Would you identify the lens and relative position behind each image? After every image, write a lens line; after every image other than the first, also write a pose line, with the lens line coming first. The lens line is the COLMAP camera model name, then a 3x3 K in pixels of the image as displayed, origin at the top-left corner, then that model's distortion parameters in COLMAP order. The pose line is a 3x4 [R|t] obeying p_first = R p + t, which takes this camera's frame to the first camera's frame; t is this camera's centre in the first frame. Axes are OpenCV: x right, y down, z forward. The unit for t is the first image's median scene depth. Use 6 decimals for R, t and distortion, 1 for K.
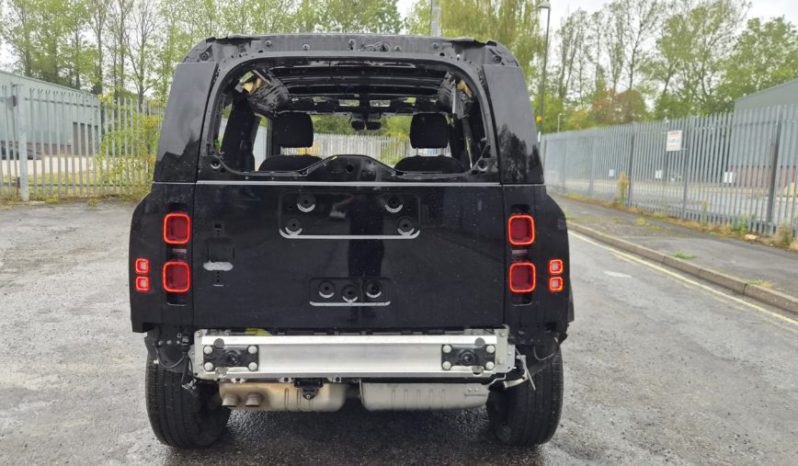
lens RADIAL K [[543.4, 0, 406.1], [0, 543.4, 236.9], [0, 0, 1]] dist [0.048569, -0.034847]
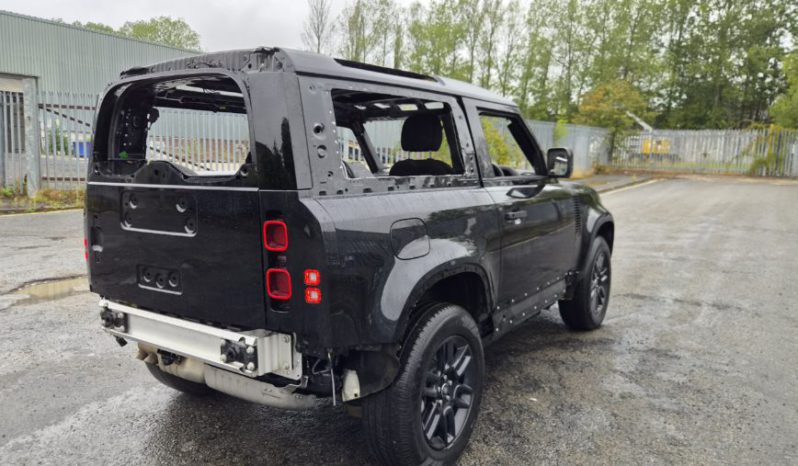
lens RADIAL K [[564.0, 0, 413.3], [0, 564.0, 236.7], [0, 0, 1]] dist [0.048087, -0.045754]
pose [[0.812964, 0.064613, -0.578718, 0.628487], [-0.069372, 0.997494, 0.013917, -0.026409], [0.578167, 0.028833, 0.815409, 0.189581]]
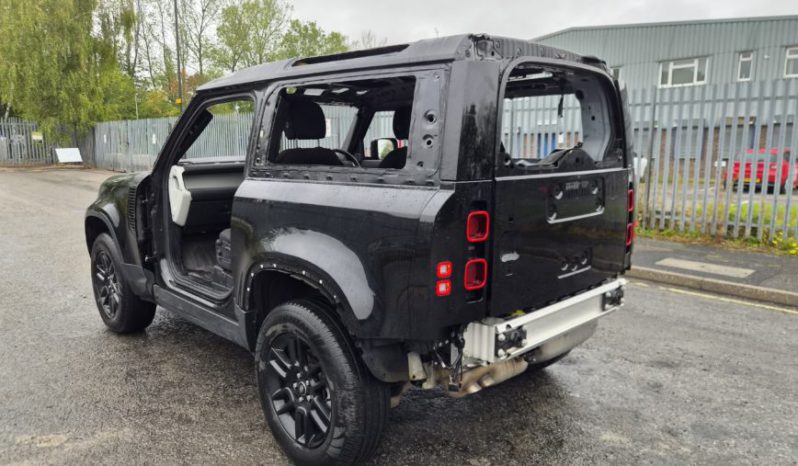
lens RADIAL K [[535.1, 0, 399.4], [0, 535.1, 237.2], [0, 0, 1]] dist [0.047784, -0.035365]
pose [[0.752506, -0.120539, 0.647461, -0.705452], [0.098987, 0.992641, 0.069755, -0.047059], [-0.651104, 0.011600, 0.758900, 0.206367]]
